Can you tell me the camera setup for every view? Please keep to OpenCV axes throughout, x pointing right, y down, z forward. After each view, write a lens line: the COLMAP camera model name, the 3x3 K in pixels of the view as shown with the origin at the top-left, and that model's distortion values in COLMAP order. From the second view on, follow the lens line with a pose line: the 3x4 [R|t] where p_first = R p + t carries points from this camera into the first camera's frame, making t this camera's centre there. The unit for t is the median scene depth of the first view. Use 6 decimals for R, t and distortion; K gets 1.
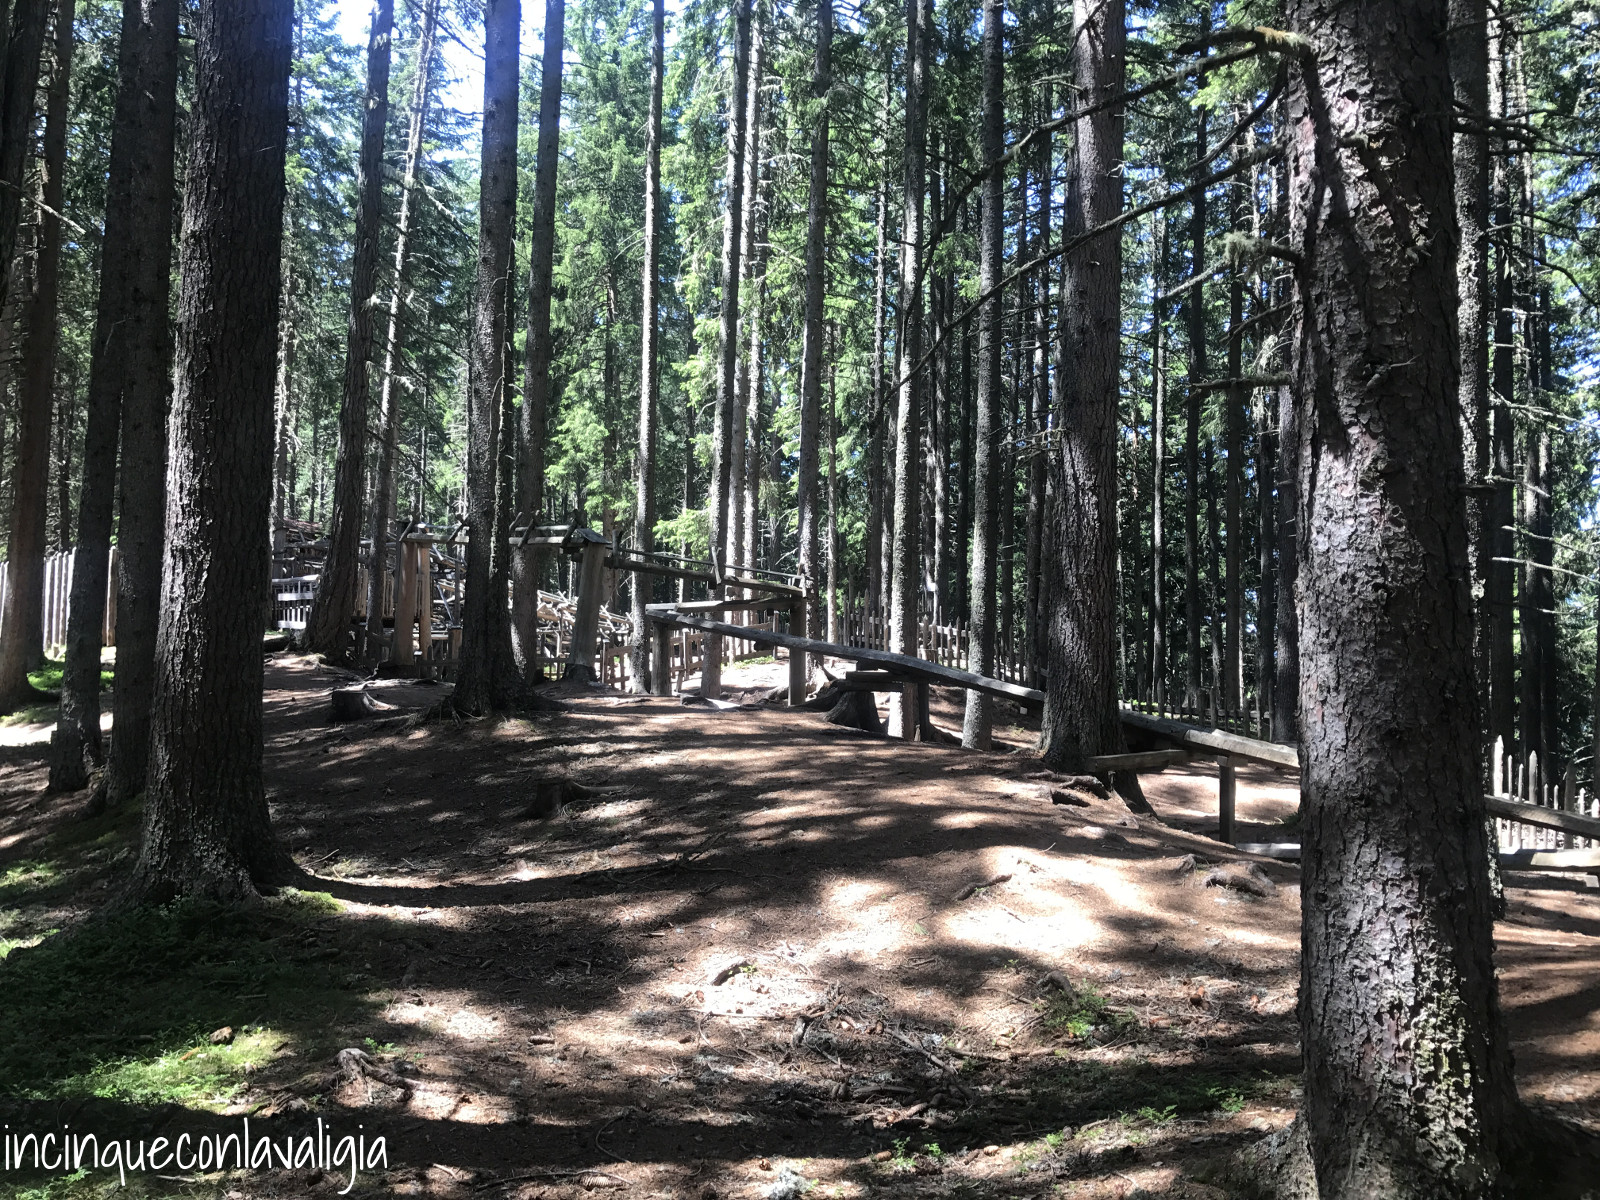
lens RADIAL K [[1299.3, 0, 801.9], [0, 1299.3, 598.3], [0, 0, 1]] dist [0.088488, -0.001370]
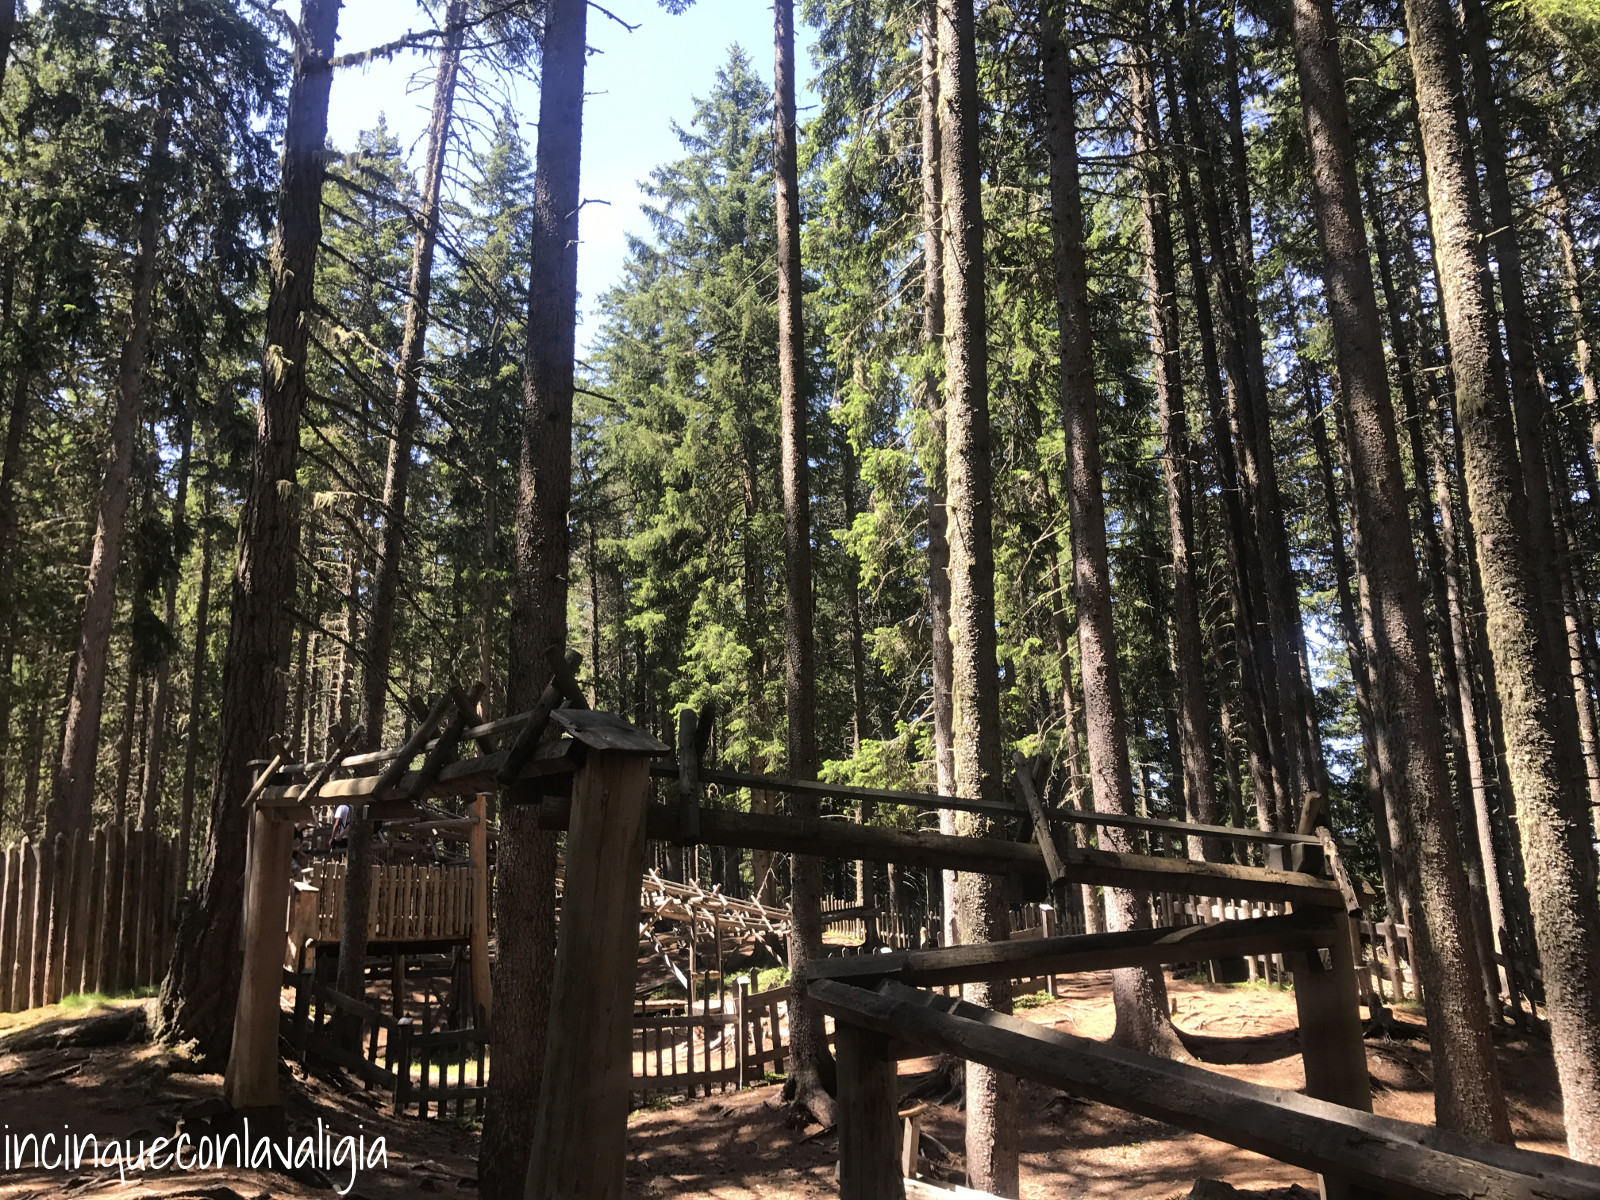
lens RADIAL K [[1299.3, 0, 799.1], [0, 1299.3, 593.4], [0, 0, 1]] dist [0.088488, -0.001370]
pose [[0.989642, -0.082110, -0.117756, -0.031292], [0.056710, 0.977167, -0.204766, -0.007088], [0.131880, 0.195967, 0.971702, 0.275035]]
